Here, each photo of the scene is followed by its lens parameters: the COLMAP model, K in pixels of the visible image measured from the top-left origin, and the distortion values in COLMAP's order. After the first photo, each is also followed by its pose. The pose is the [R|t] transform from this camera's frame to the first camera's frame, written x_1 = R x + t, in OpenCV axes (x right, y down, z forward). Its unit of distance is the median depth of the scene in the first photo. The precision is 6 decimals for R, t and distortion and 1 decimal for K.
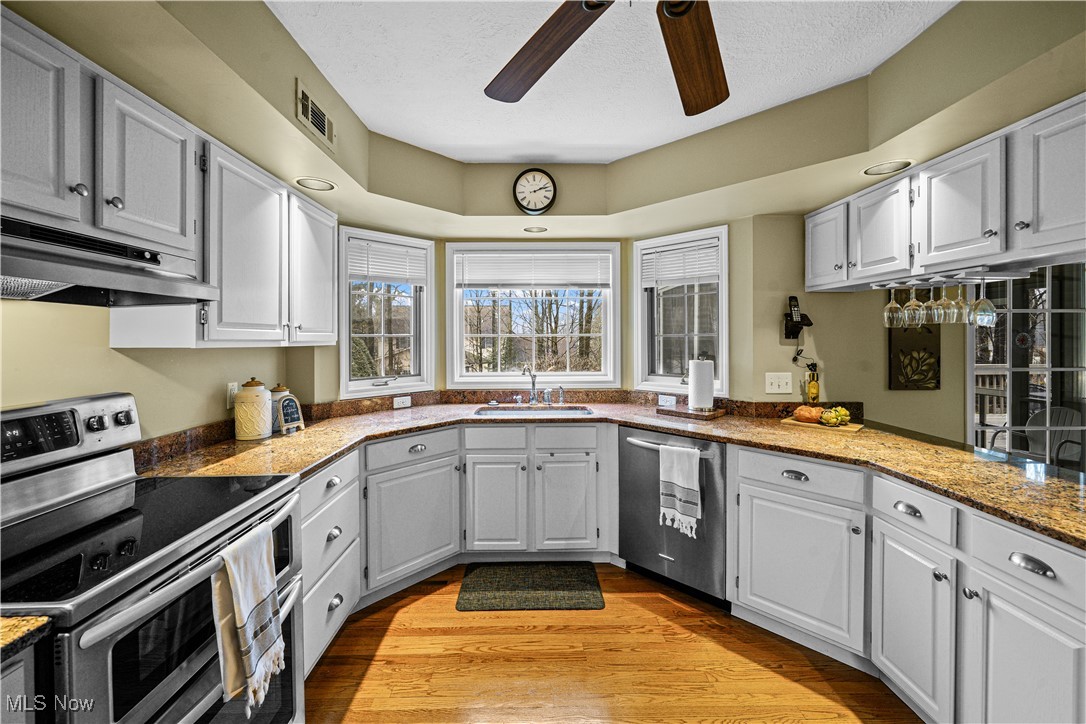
lens RADIAL K [[434.9, 0, 532.4], [0, 434.9, 341.5], [0, 0, 1]] dist [0.000420, 0.000087]
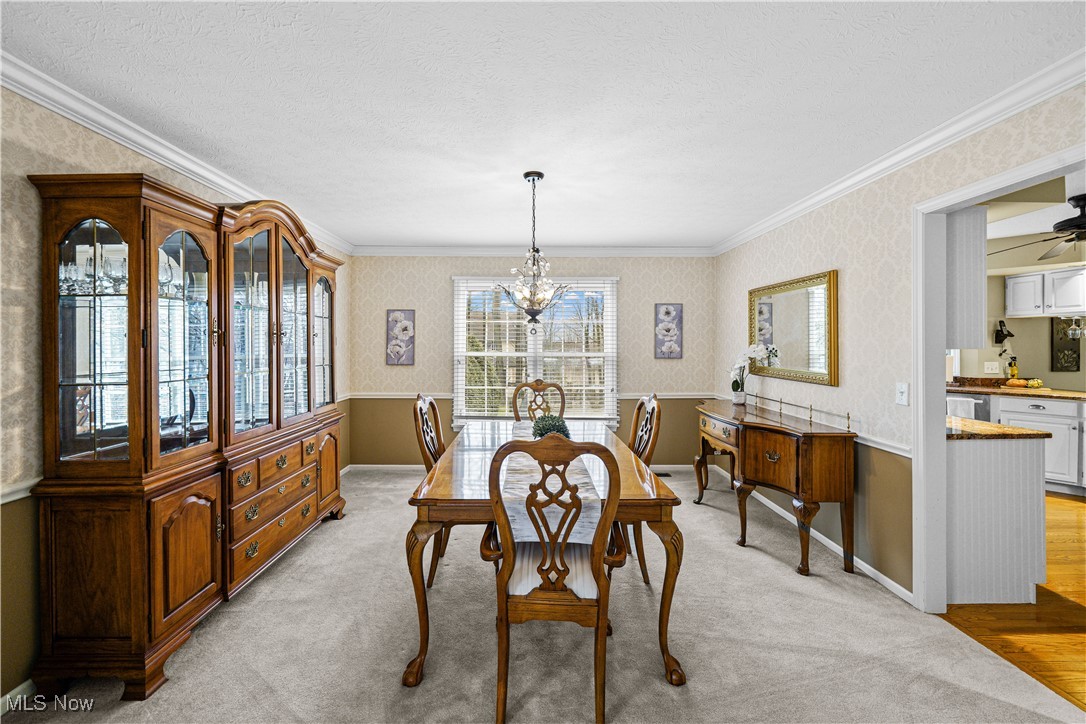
lens RADIAL K [[434.9, 0, 532.4], [0, 434.9, 341.5], [0, 0, 1]] dist [0.000420, 0.000087]
pose [[0.999997, 0.001231, -0.002190, -1.384609], [-0.001259, 0.999919, -0.012657, 0.010970], [0.002174, 0.012660, 0.999917, -0.851853]]
